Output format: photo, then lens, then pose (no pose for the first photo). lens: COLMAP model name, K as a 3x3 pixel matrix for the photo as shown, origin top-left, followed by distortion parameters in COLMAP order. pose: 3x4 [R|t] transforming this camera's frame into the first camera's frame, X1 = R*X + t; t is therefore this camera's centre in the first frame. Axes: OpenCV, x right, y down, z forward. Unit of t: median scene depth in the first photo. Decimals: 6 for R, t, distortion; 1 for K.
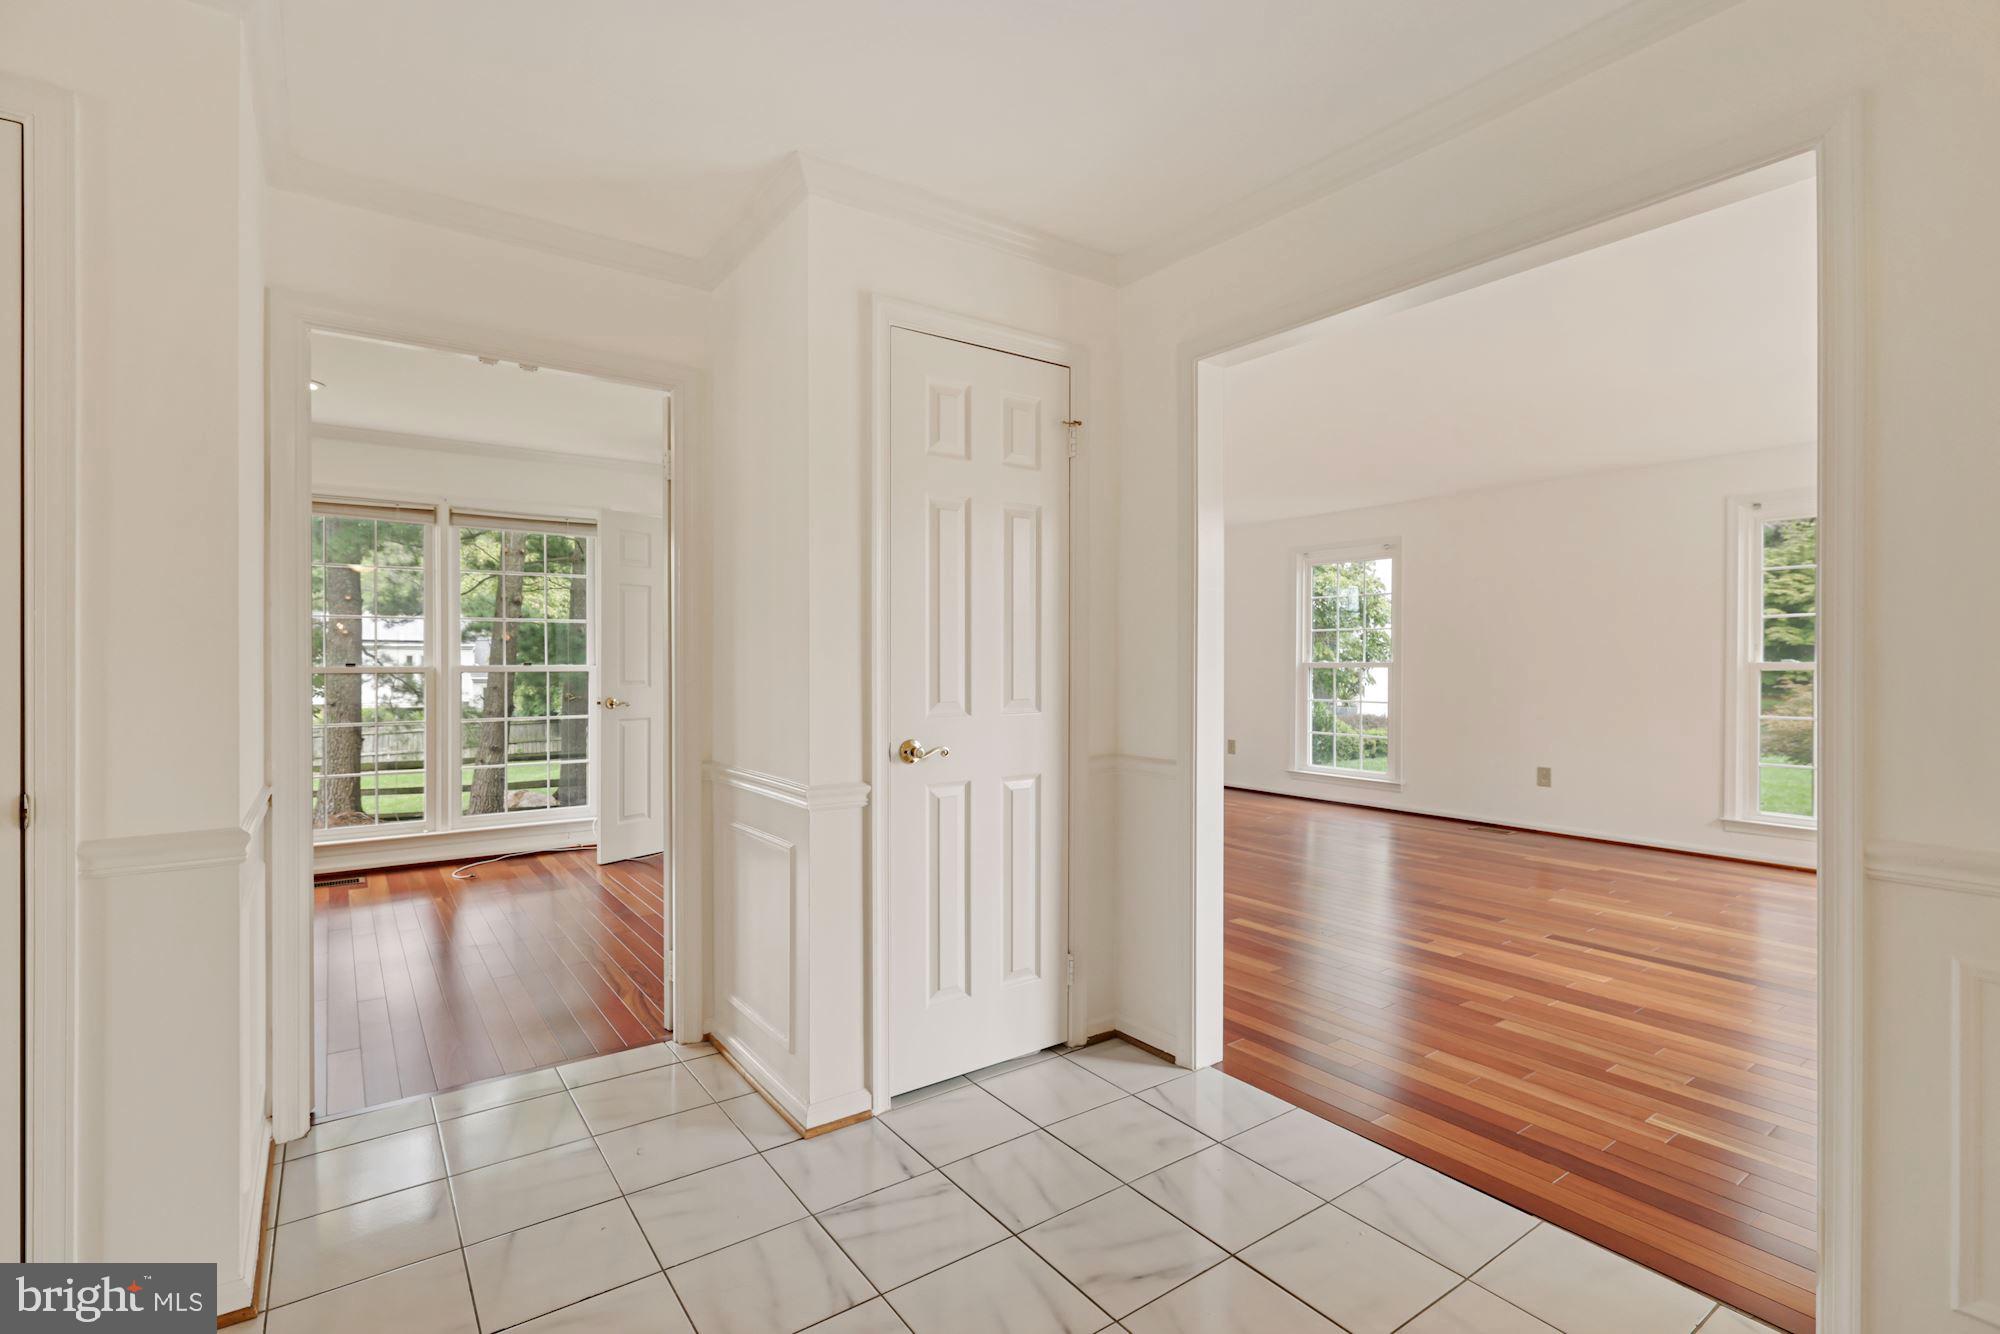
lens RADIAL K [[922.8, 0, 1000.0], [0, 922.8, 667.0], [0, 0, 1]] dist [-0.011749, 0.000179]
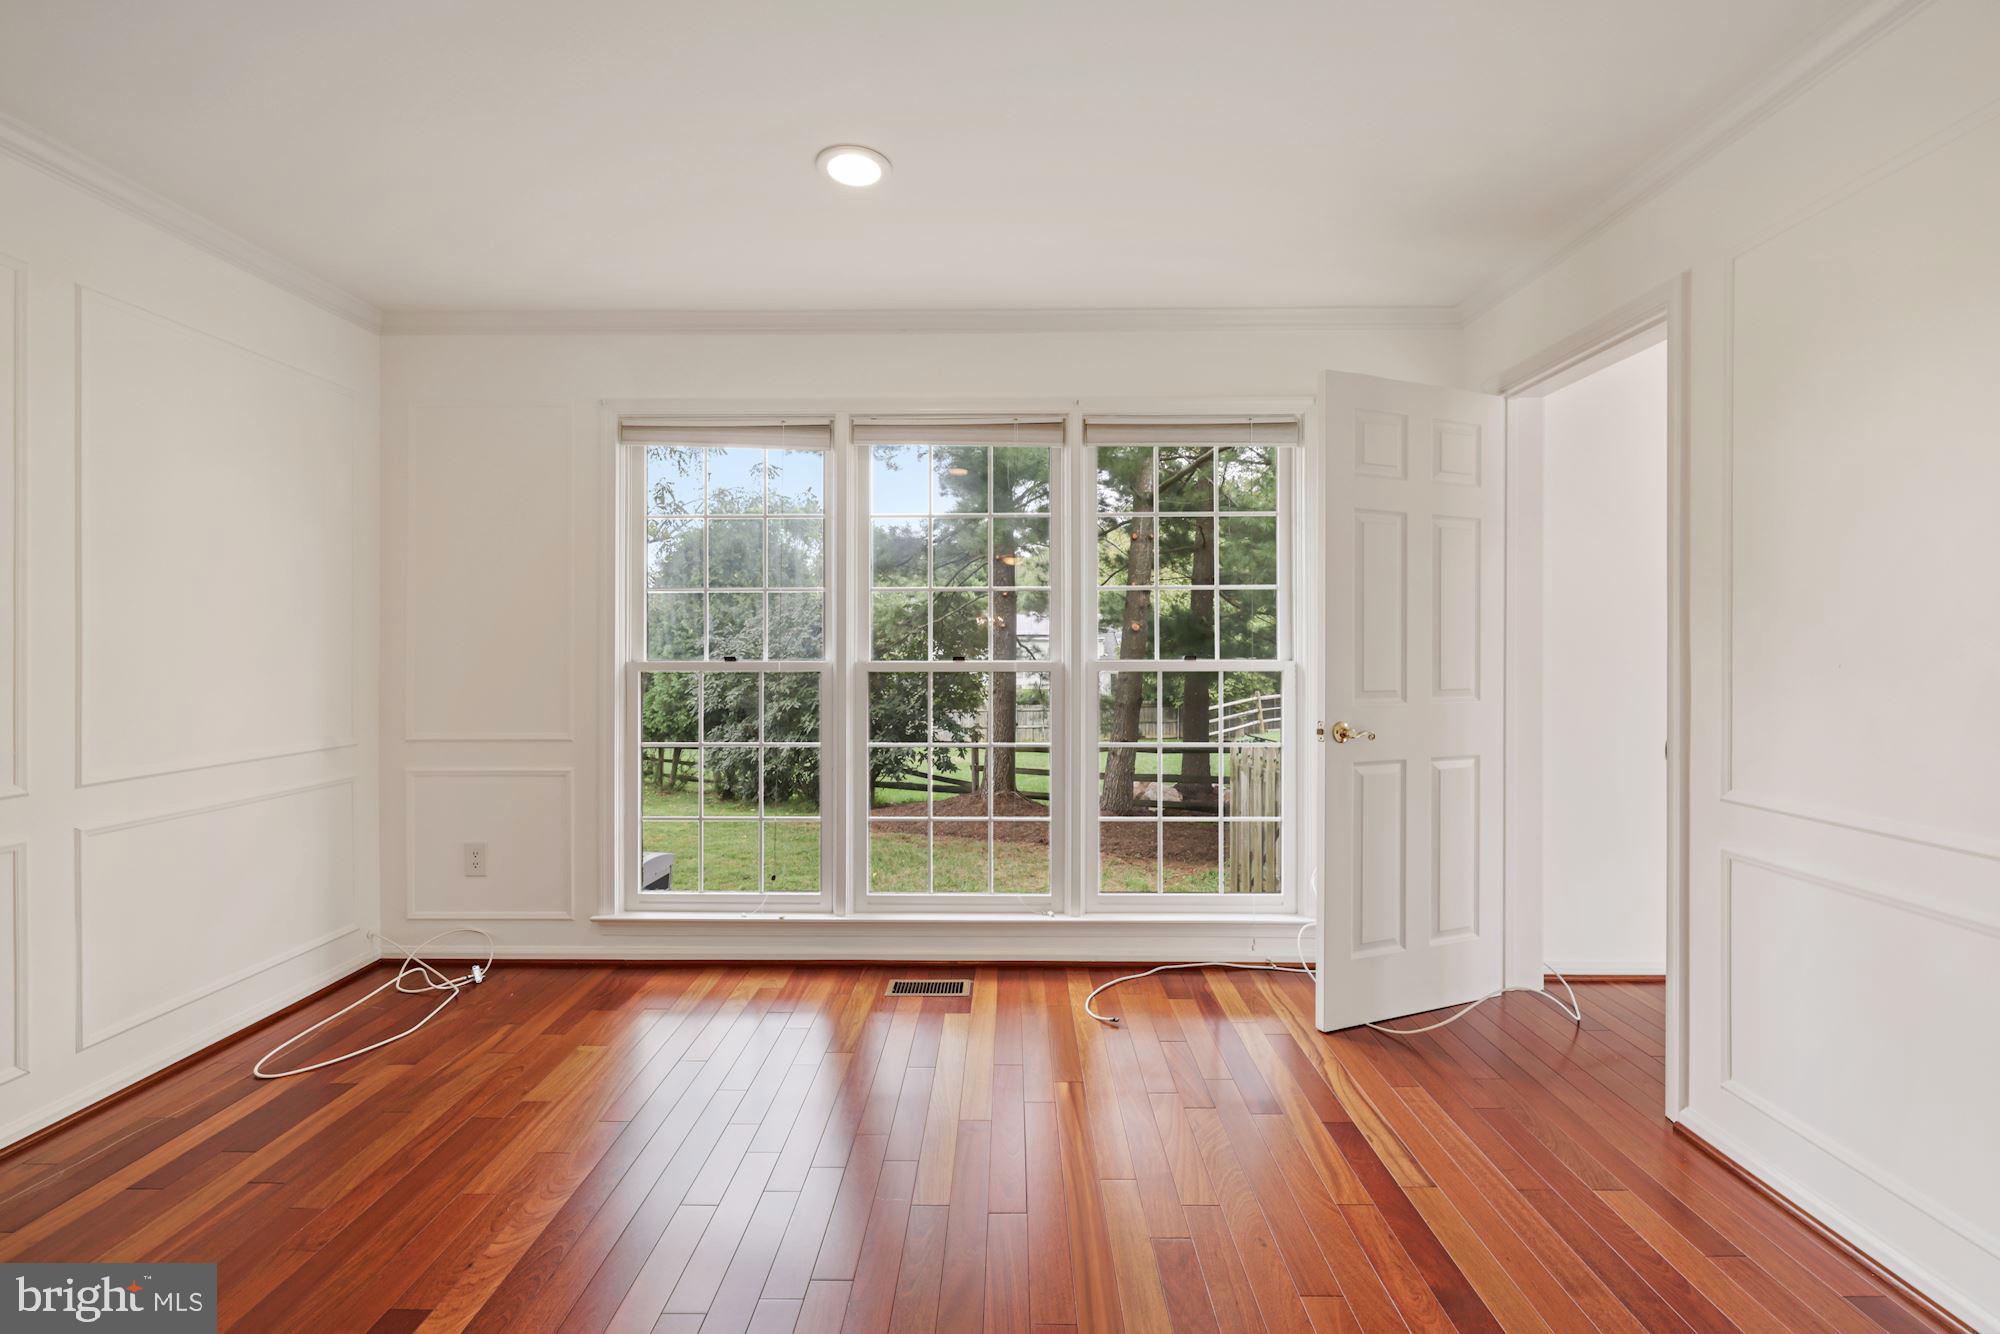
lens RADIAL K [[848.8, 0, 1010.2], [0, 848.8, 655.8], [0, 0, 1]] dist [0.000148, -0.000112]
pose [[0.808367, 0.001117, -0.588677, -0.289453], [-0.001446, 0.999999, -0.000088, -0.005551], [0.588677, 0.000922, 0.808368, 0.488378]]
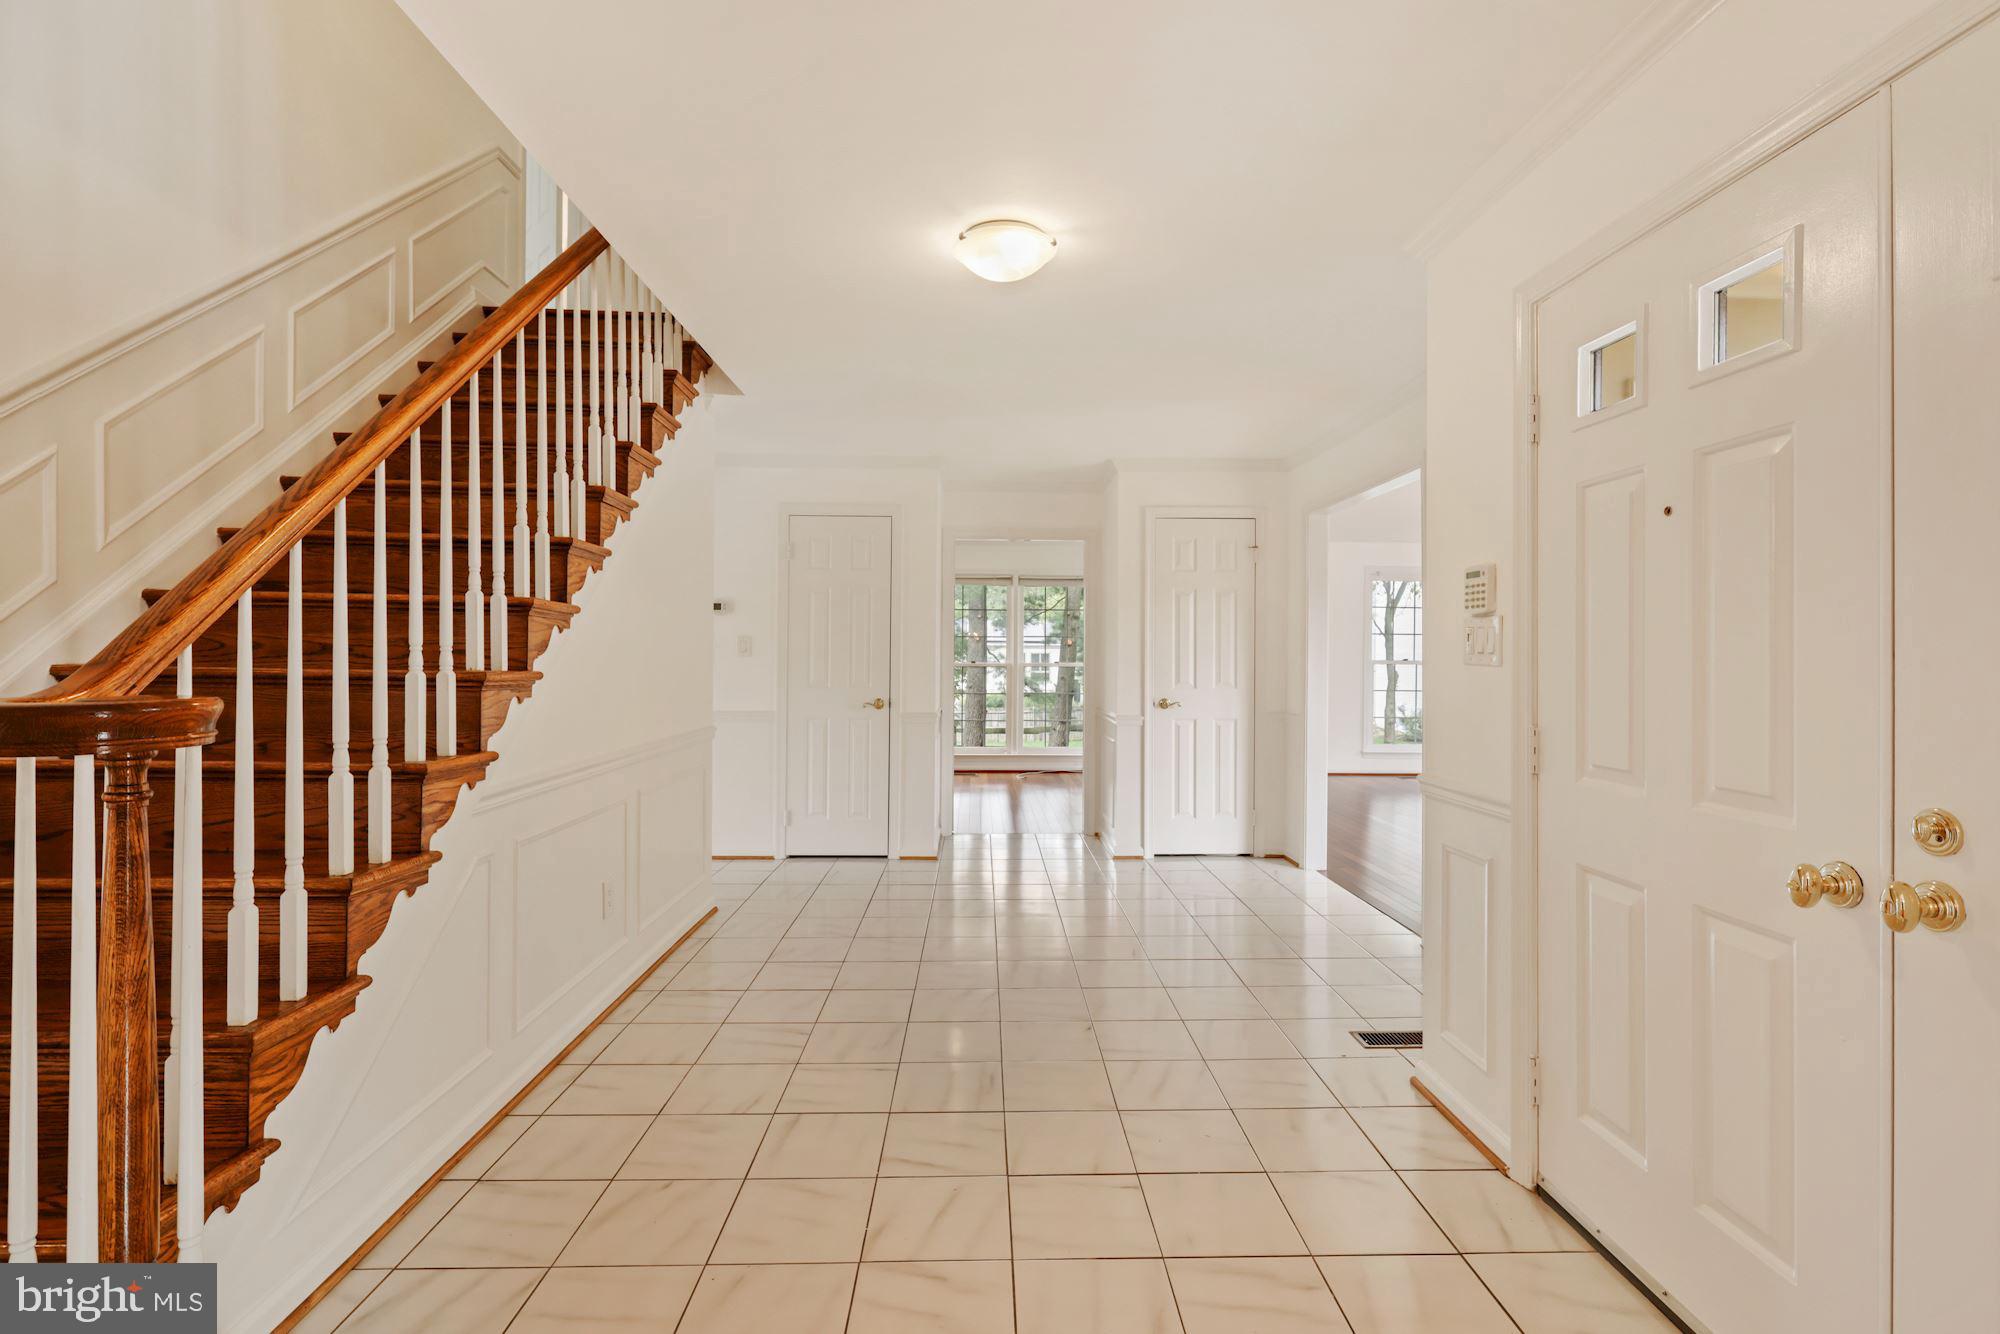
lens RADIAL K [[922.8, 0, 1000.0], [0, 922.8, 667.0], [0, 0, 1]] dist [-0.011749, 0.000179]
pose [[0.824257, 0.010903, -0.566111, 0.358762], [-0.009244, 0.999940, 0.005799, -0.003154], [0.566141, 0.000453, 0.824308, -0.463159]]
